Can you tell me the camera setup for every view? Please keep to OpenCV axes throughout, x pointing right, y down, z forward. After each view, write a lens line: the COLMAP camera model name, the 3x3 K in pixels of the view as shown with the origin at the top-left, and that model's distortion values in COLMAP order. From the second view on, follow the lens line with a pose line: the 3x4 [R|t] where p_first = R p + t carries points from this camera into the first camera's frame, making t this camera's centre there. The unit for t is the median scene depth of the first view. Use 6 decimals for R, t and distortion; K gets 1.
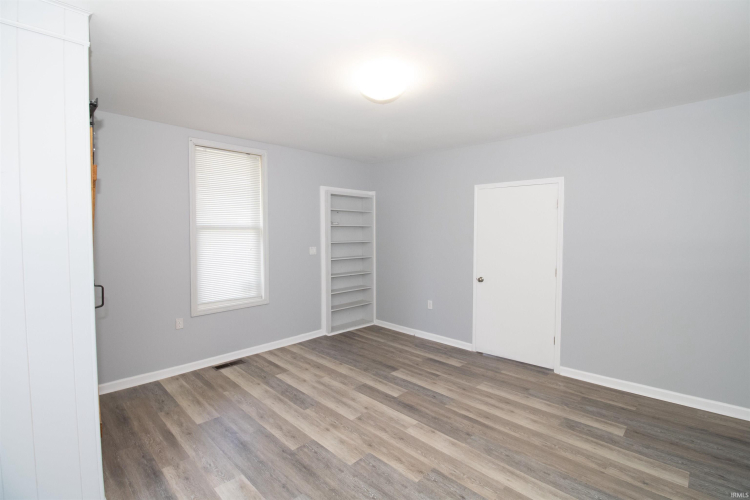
lens RADIAL K [[347.3, 0, 379.5], [0, 347.3, 248.6], [0, 0, 1]] dist [-0.009160, -0.002475]
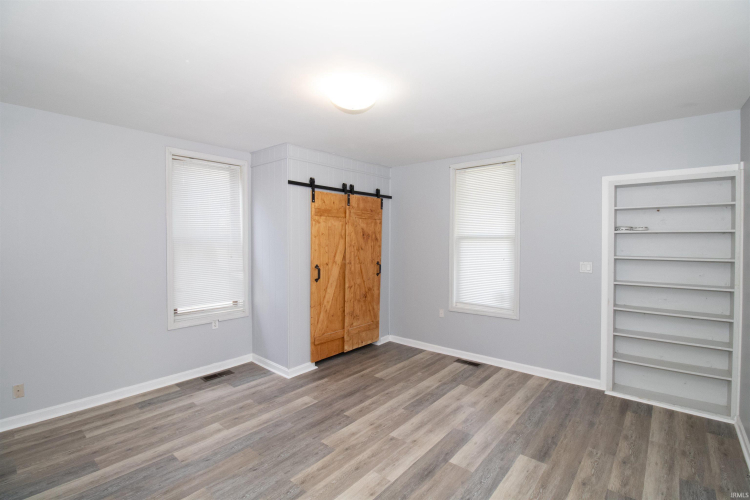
lens RADIAL K [[347.3, 0, 381.4], [0, 347.3, 246.2], [0, 0, 1]] dist [-0.009160, -0.002475]
pose [[0.077778, 0.016424, -0.996835, 0.665605], [-0.050423, 0.998649, 0.012520, -0.033991], [0.995695, 0.049289, 0.078501, 0.663716]]
